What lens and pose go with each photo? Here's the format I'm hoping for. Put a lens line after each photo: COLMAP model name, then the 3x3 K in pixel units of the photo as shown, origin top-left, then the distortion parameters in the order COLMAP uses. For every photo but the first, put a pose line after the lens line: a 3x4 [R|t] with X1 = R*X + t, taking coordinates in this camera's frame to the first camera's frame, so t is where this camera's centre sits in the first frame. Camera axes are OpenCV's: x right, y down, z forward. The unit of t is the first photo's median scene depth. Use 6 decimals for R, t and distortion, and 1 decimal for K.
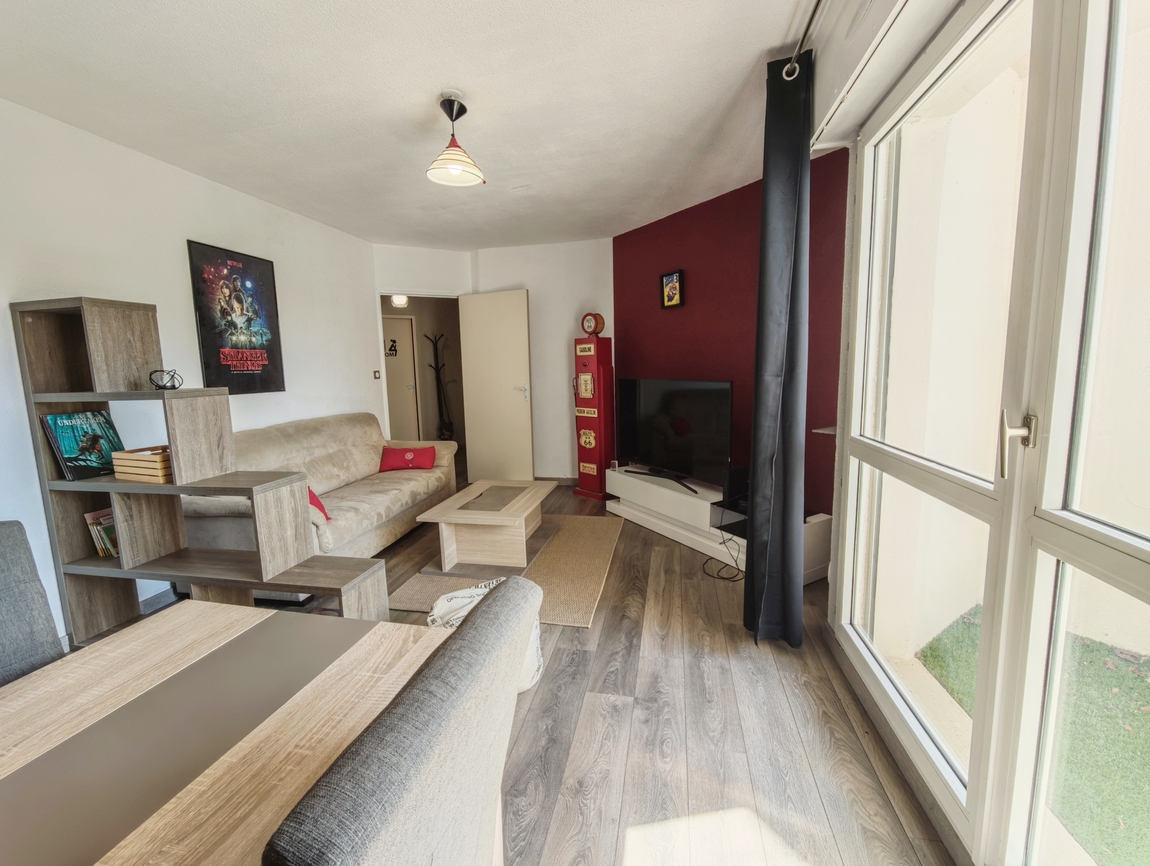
lens RADIAL K [[483.3, 0, 571.6], [0, 483.3, 425.4], [0, 0, 1]] dist [-0.017906, 0.010162]
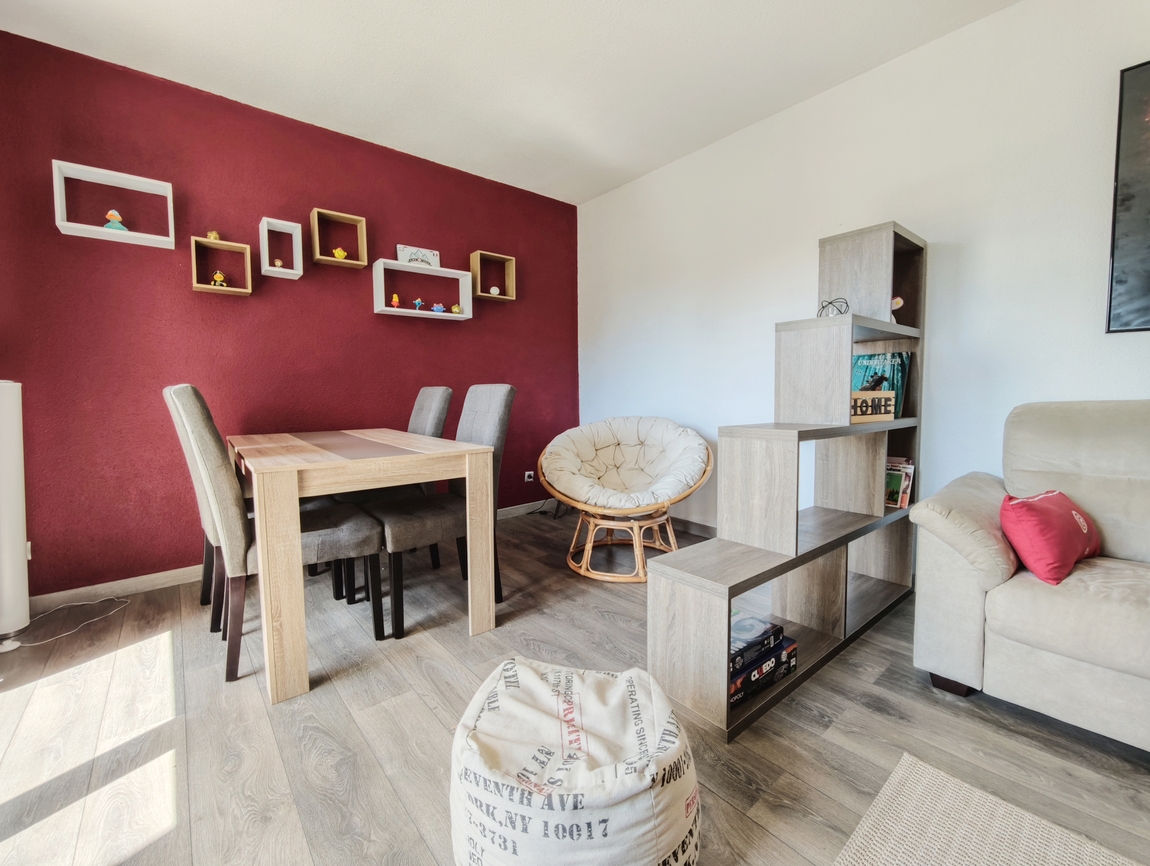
lens RADIAL K [[483.3, 0, 571.6], [0, 483.3, 425.4], [0, 0, 1]] dist [-0.017906, 0.010162]
pose [[-0.623522, 0.084431, -0.777233, 0.209900], [-0.065342, 0.985045, 0.159425, 0.004217], [0.779070, 0.150191, -0.608681, 1.462711]]
